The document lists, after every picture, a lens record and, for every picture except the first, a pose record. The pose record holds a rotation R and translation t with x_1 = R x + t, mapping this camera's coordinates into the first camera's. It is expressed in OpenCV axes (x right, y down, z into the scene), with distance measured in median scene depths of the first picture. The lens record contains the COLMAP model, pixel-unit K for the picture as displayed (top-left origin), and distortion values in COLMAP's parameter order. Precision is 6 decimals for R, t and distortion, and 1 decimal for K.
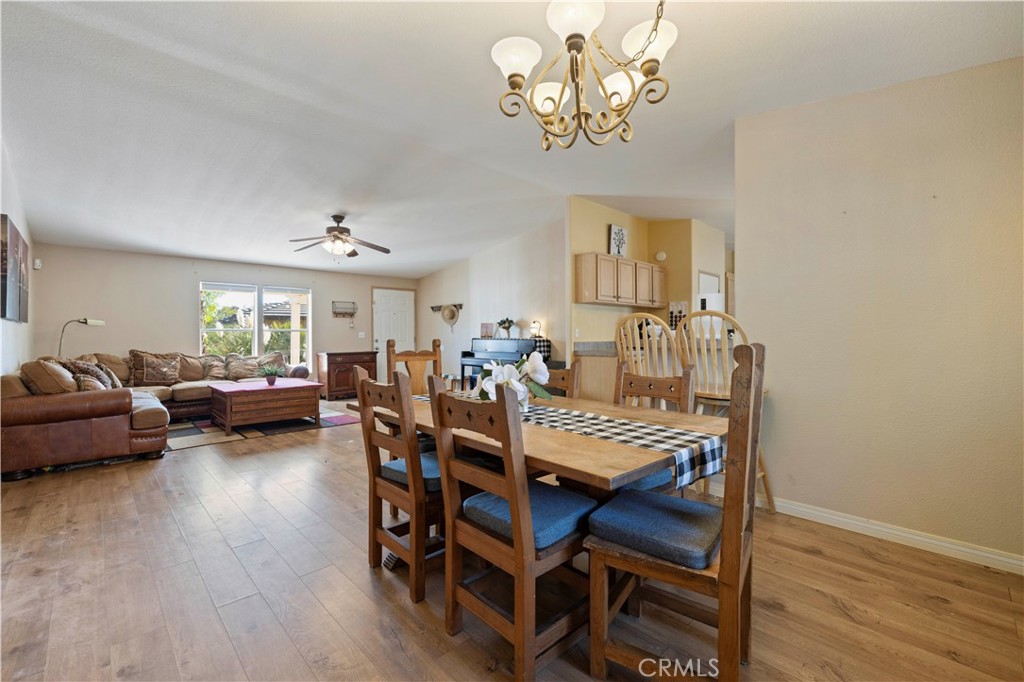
lens RADIAL K [[433.5, 0, 511.1], [0, 433.5, 342.1], [0, 0, 1]] dist [0.004648, 0.000298]
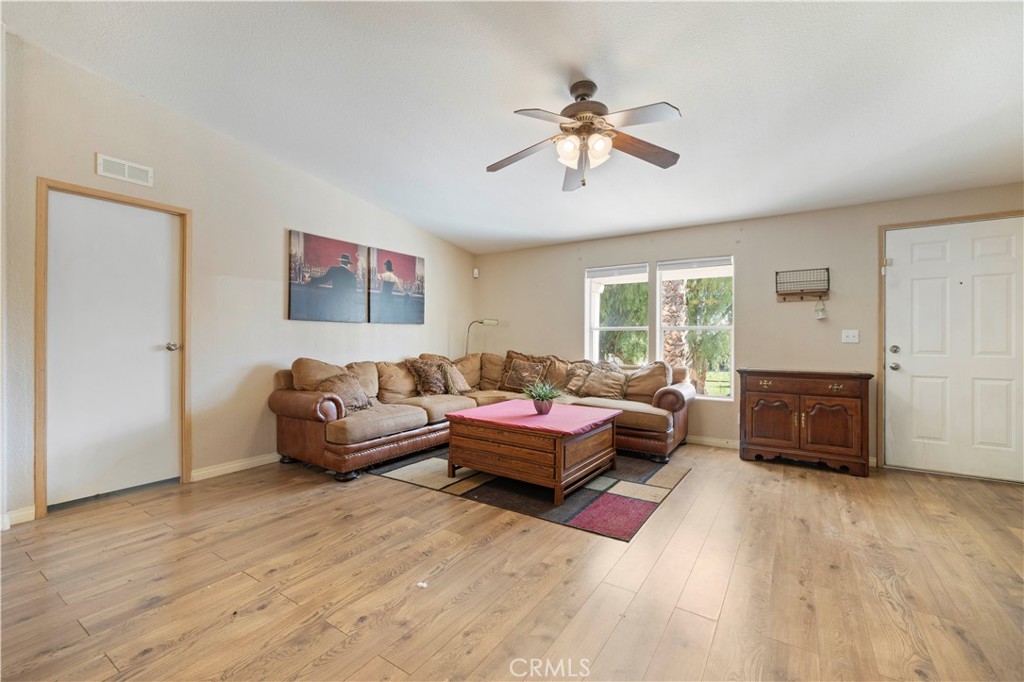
lens RADIAL K [[433.5, 0, 510.3], [0, 433.5, 336.1], [0, 0, 1]] dist [0.004648, 0.000298]
pose [[0.214464, 0.002364, -0.976729, 0.040742], [-0.020986, 0.999777, -0.002188, -0.009548], [0.976506, 0.020967, 0.214466, 0.679143]]
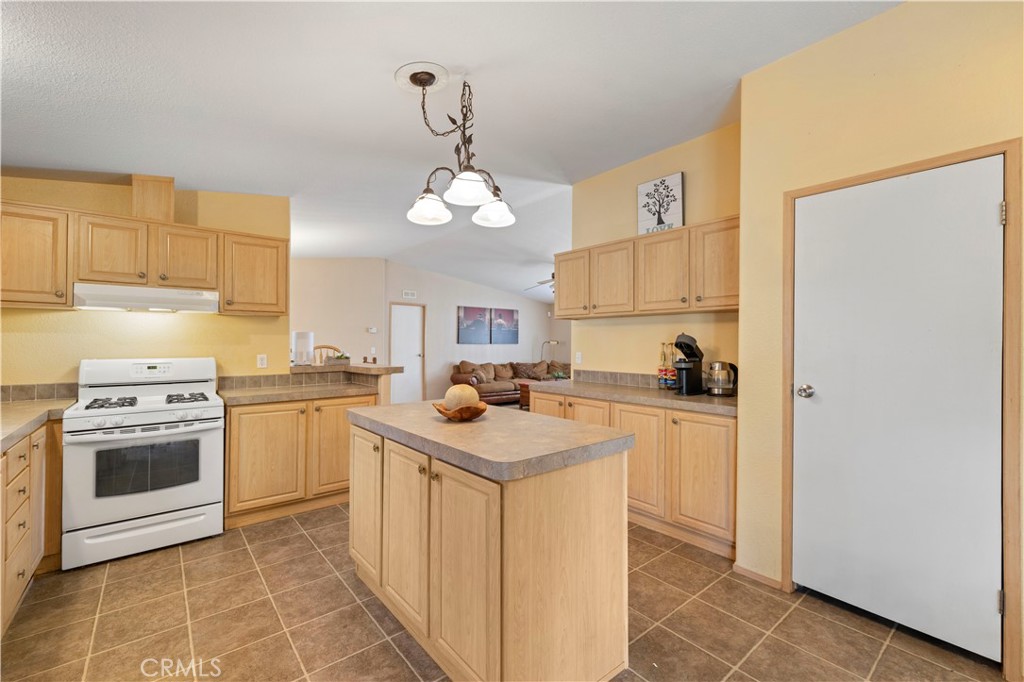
lens RADIAL K [[433.5, 0, 510.4], [0, 433.5, 339.3], [0, 0, 1]] dist [0.004648, 0.000298]
pose [[-0.079658, -0.004281, -0.996813, 0.782018], [-0.021093, 0.999774, -0.002608, -0.042082], [0.996599, 0.020818, -0.079731, 0.791029]]
